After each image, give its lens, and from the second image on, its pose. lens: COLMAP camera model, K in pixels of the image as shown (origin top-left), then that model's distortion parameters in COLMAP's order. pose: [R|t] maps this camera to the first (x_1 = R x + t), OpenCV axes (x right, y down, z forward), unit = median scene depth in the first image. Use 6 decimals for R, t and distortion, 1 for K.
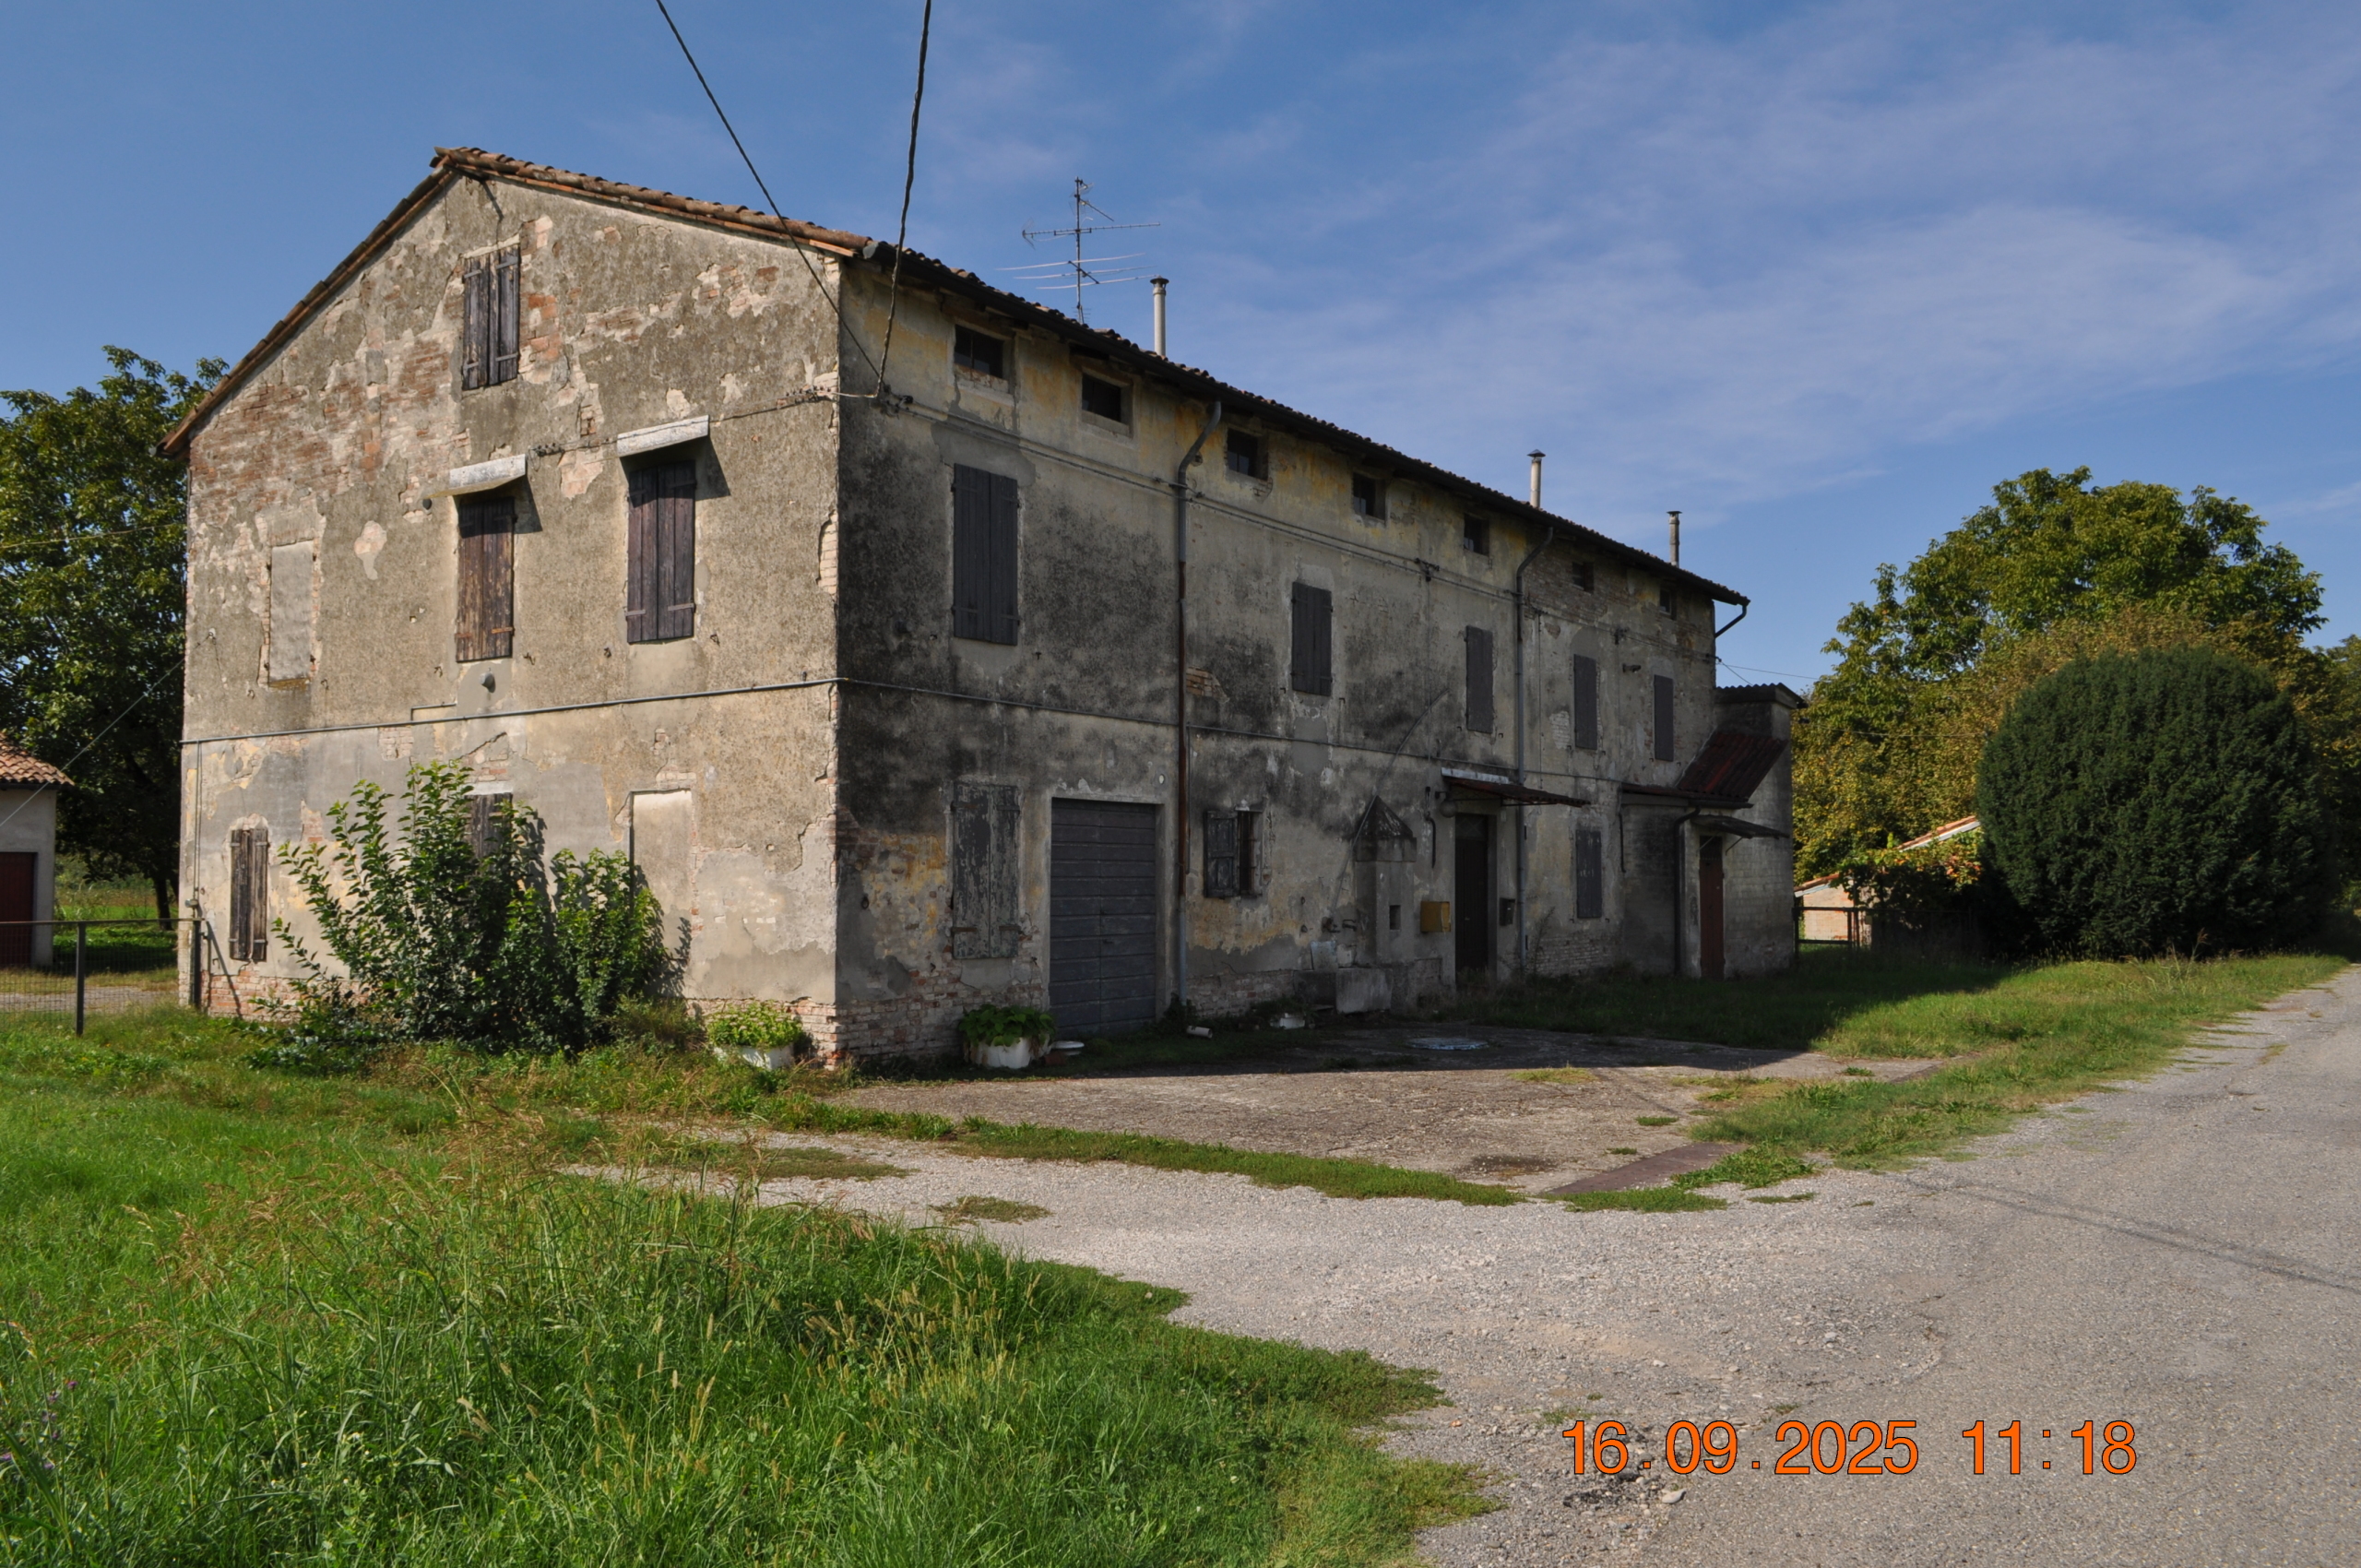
lens RADIAL K [[1842.1, 0, 1183.8], [0, 1842.1, 792.4], [0, 0, 1]] dist [-0.013941, 0.004067]
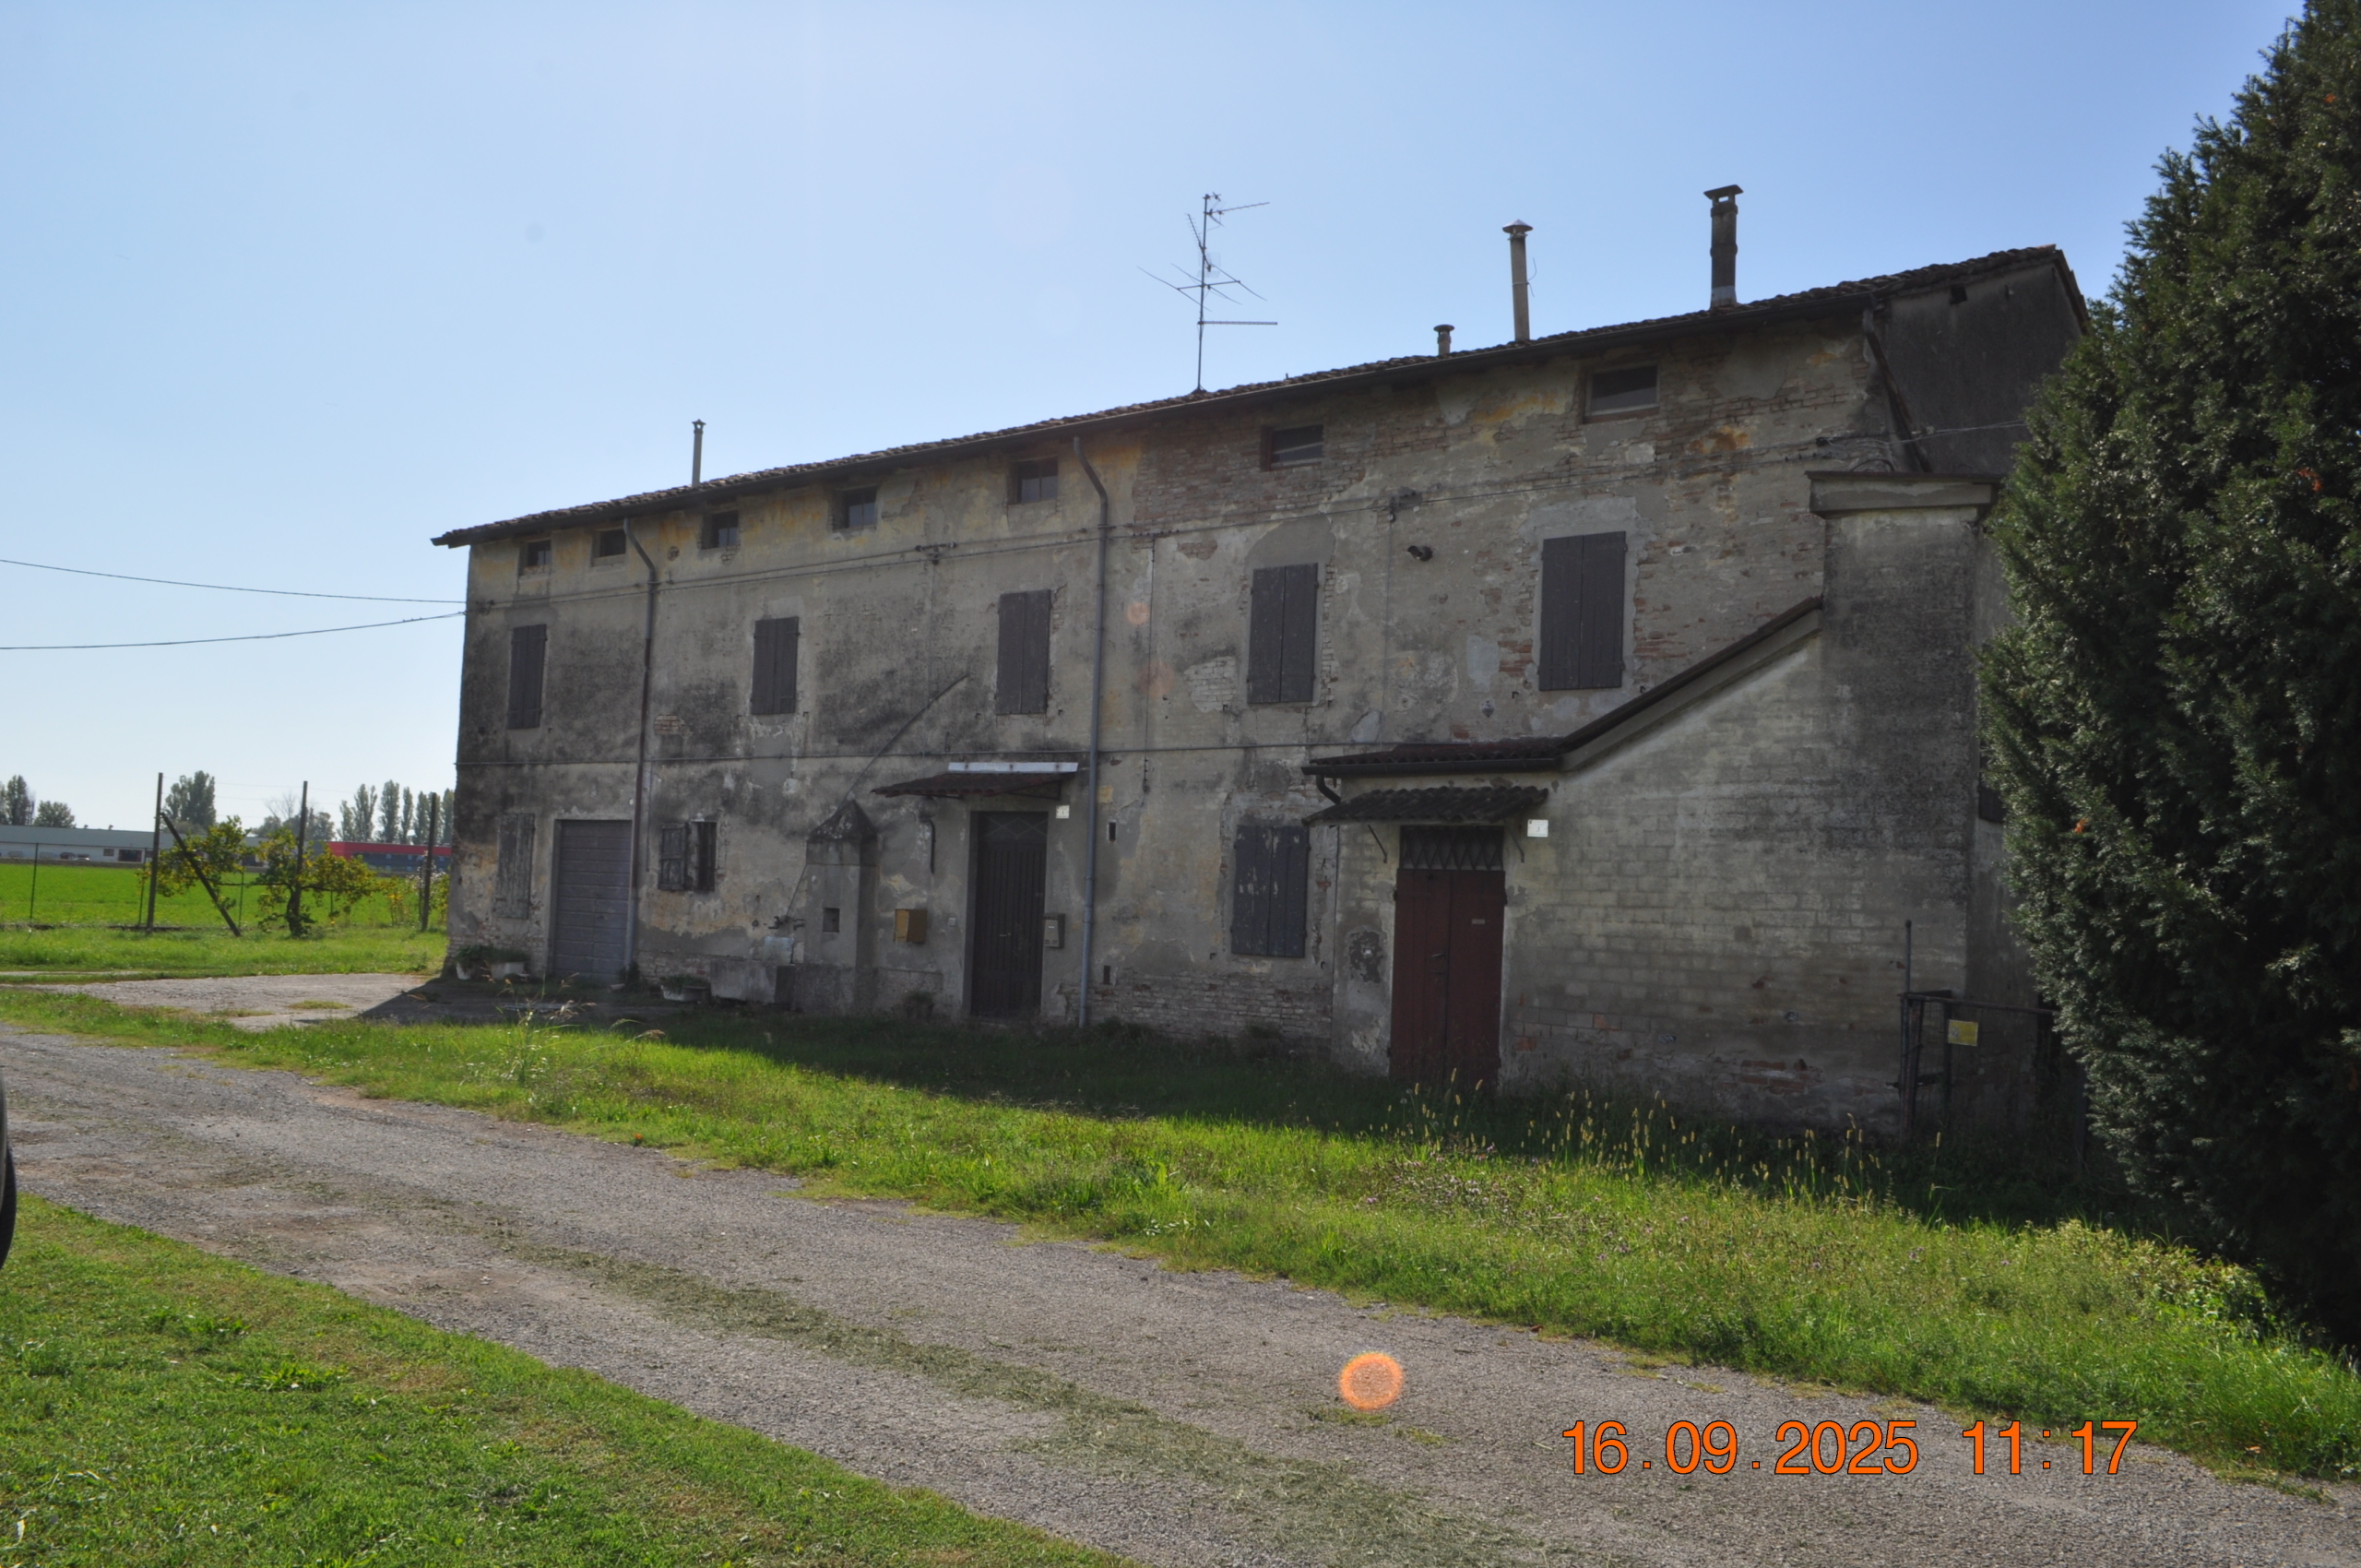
lens RADIAL K [[1842.1, 0, 1215.6], [0, 1842.1, 791.0], [0, 0, 1]] dist [-0.013941, 0.004067]
pose [[-0.066945, -0.061458, -0.995862, 1.375539], [0.009915, 0.998011, -0.062257, 0.077238], [0.997707, -0.014042, -0.066202, 1.588088]]
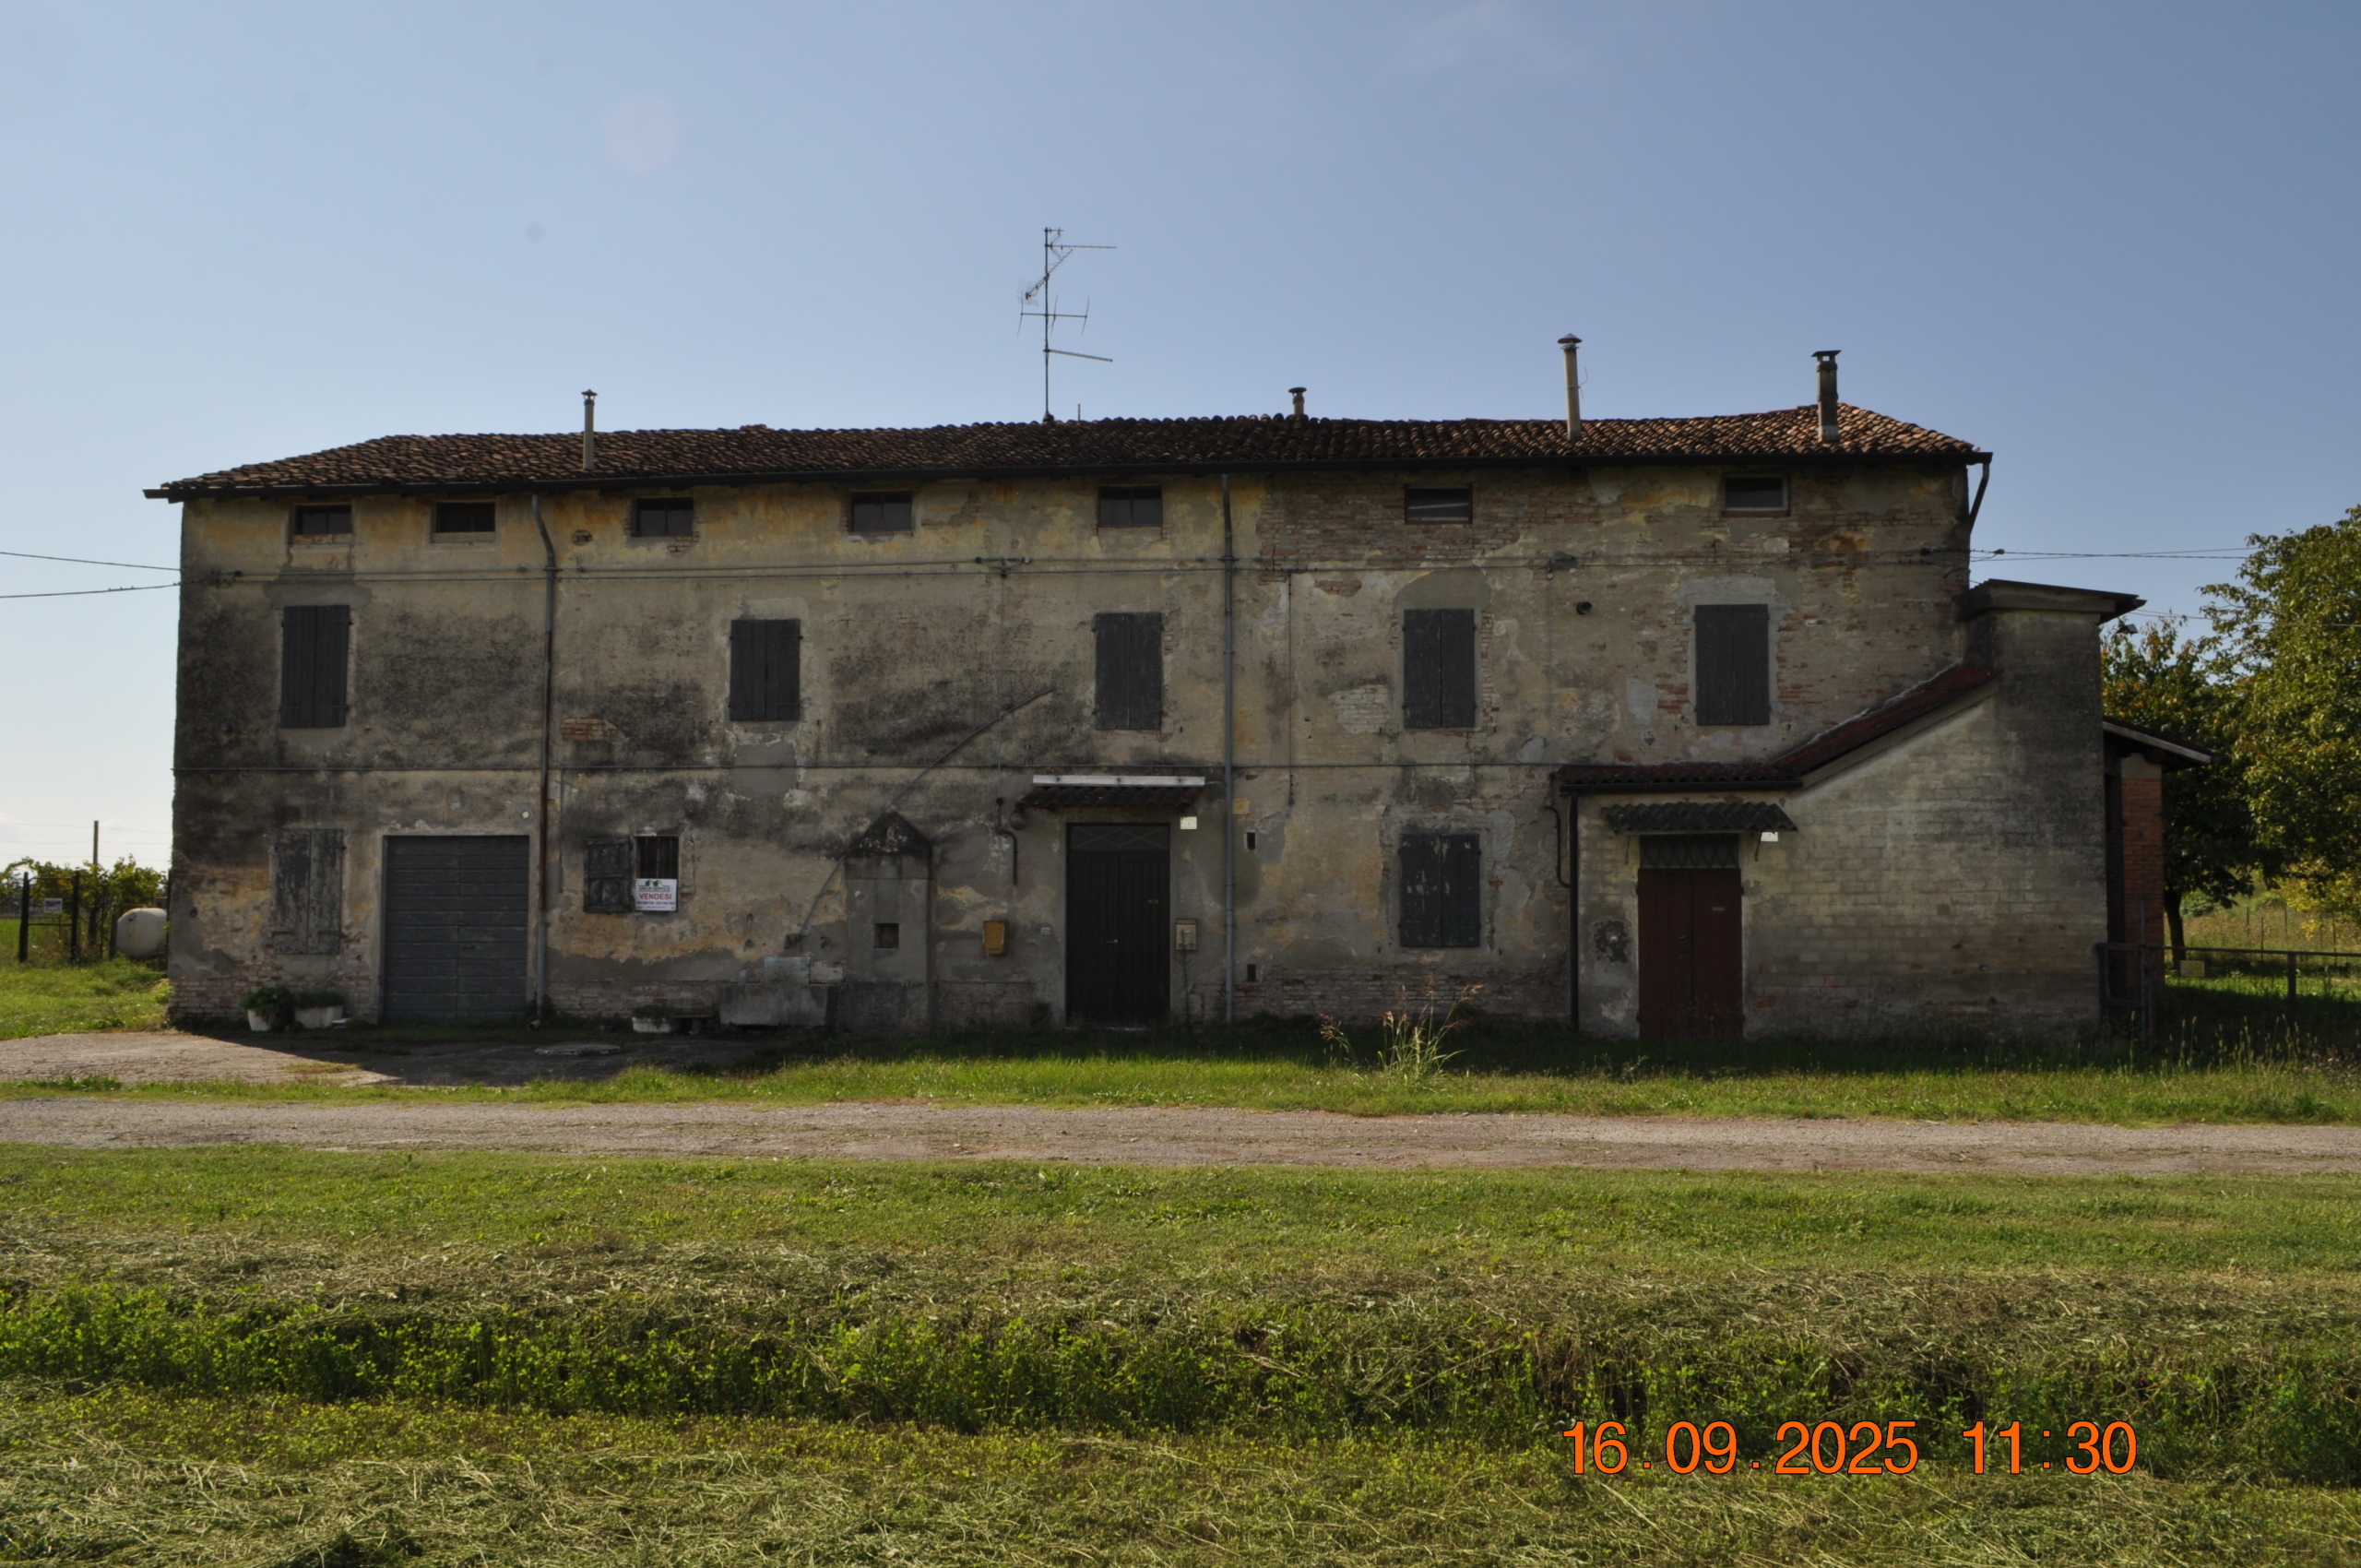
lens RADIAL K [[1842.1, 0, 1182.2], [0, 1842.1, 789.9], [0, 0, 1]] dist [-0.013941, 0.004067]
pose [[0.482489, -0.054944, -0.874177, 1.307642], [0.041769, 0.998339, -0.039694, 0.044423], [0.874906, -0.017362, 0.483982, 0.826504]]
